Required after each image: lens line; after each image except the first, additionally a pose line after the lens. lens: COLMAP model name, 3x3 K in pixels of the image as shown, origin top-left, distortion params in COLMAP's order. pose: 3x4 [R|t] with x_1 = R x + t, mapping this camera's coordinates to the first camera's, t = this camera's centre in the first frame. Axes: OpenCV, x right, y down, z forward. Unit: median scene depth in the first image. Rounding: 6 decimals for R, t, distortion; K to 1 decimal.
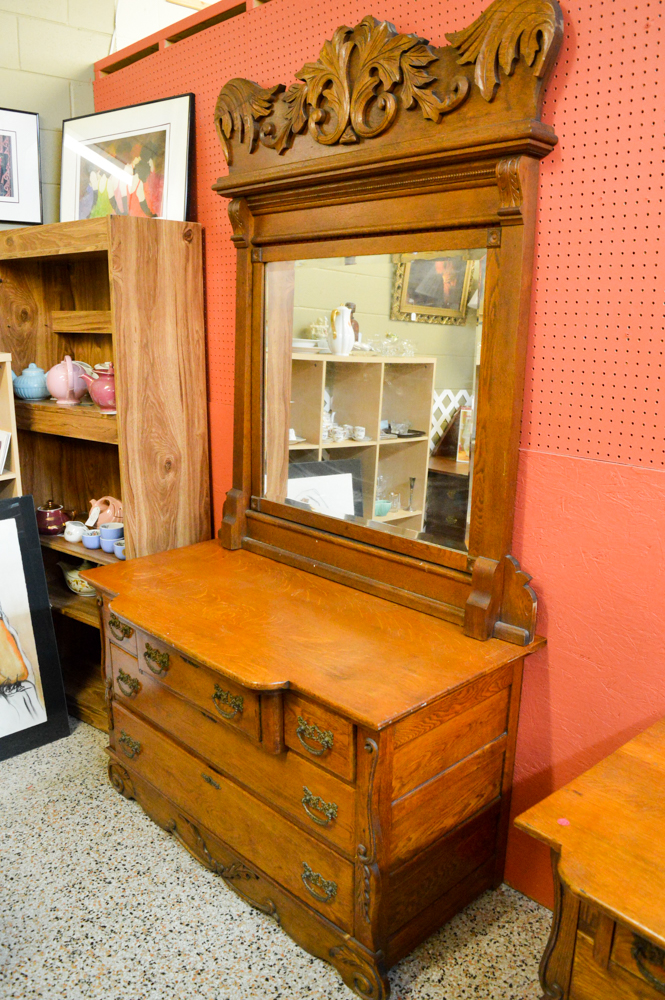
lens RADIAL K [[778.2, 0, 331.4], [0, 778.2, 497.4], [0, 0, 1]] dist [-0.015589, 0.003356]
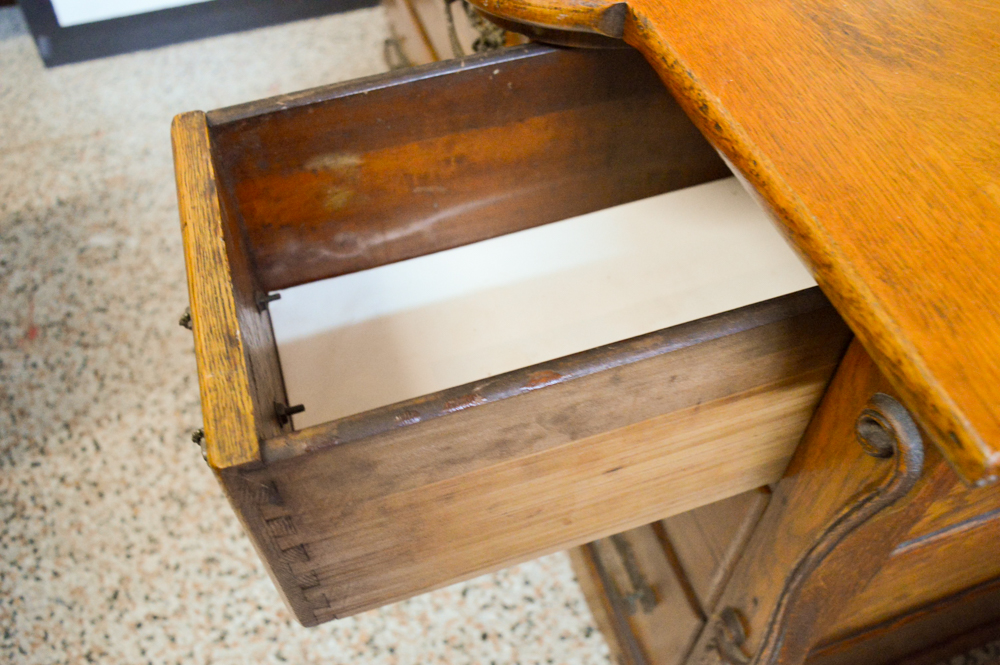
lens RADIAL K [[827.4, 0, 497.4], [0, 827.4, 336.0], [0, 0, 1]] dist [-0.012143, -0.001971]
pose [[0.899519, 0.326189, -0.290631, 0.011720], [-0.074806, 0.770413, 0.633141, 0.156605], [0.430429, -0.547782, 0.717402, 0.739218]]
